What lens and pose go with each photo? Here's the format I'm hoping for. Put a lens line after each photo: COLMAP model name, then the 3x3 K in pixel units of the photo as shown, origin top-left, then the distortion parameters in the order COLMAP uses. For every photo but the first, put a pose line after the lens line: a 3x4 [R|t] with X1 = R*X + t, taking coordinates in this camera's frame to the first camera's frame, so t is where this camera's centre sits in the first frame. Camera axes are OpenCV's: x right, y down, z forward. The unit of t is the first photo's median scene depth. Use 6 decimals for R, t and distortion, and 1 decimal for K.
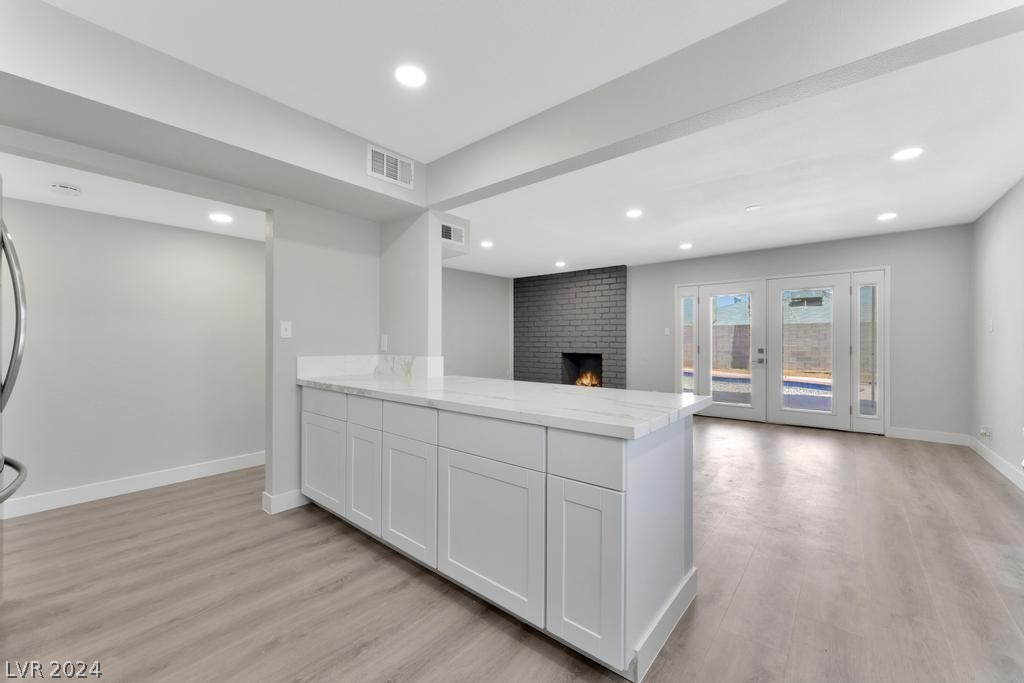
lens RADIAL K [[411.8, 0, 512.0], [0, 411.8, 341.5], [0, 0, 1]] dist [0.000646, -0.000166]
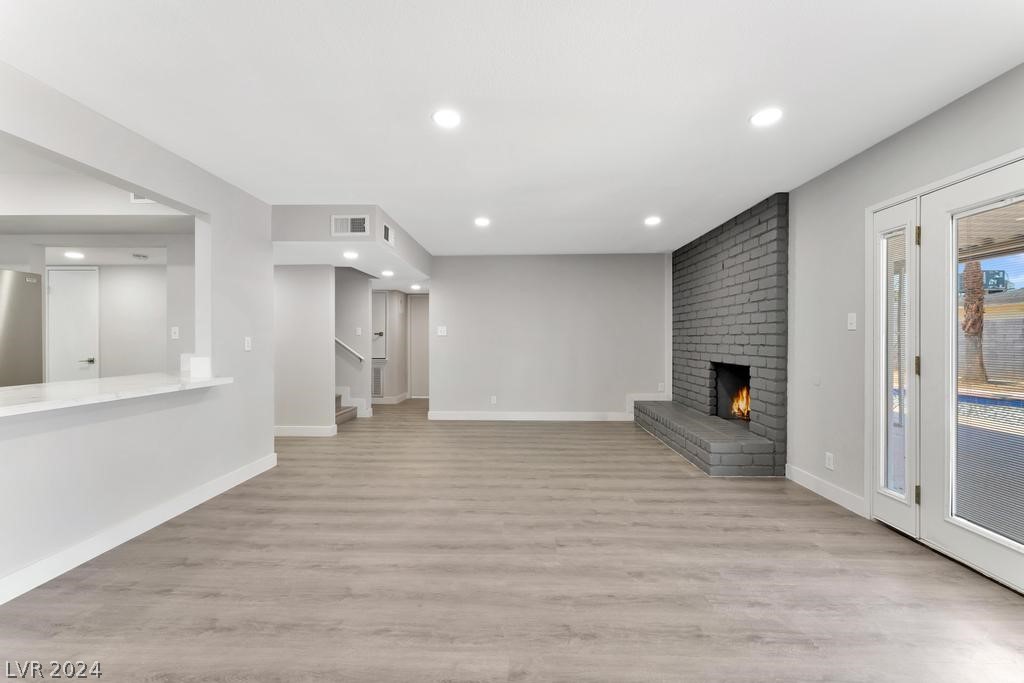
lens RADIAL K [[411.8, 0, 512.0], [0, 411.8, 341.5], [0, 0, 1]] dist [0.000646, -0.000166]
pose [[0.600634, 0.001296, -0.799523, 0.465197], [-0.003029, 0.999995, -0.000654, -0.001613], [0.799518, 0.002814, 0.600635, 0.422159]]
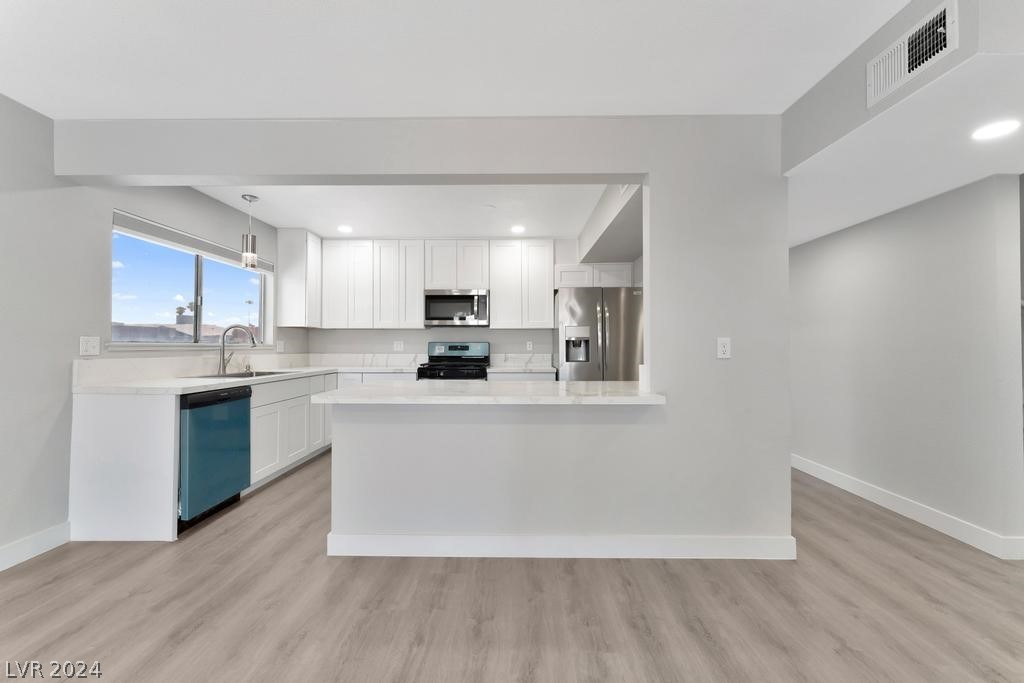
lens RADIAL K [[411.8, 0, 512.0], [0, 411.8, 341.5], [0, 0, 1]] dist [0.000646, -0.000166]
pose [[-0.794999, -0.003785, -0.606599, 0.199424], [-0.001683, 0.999990, -0.004034, -0.001704], [0.606609, -0.002186, -0.794998, 0.624495]]
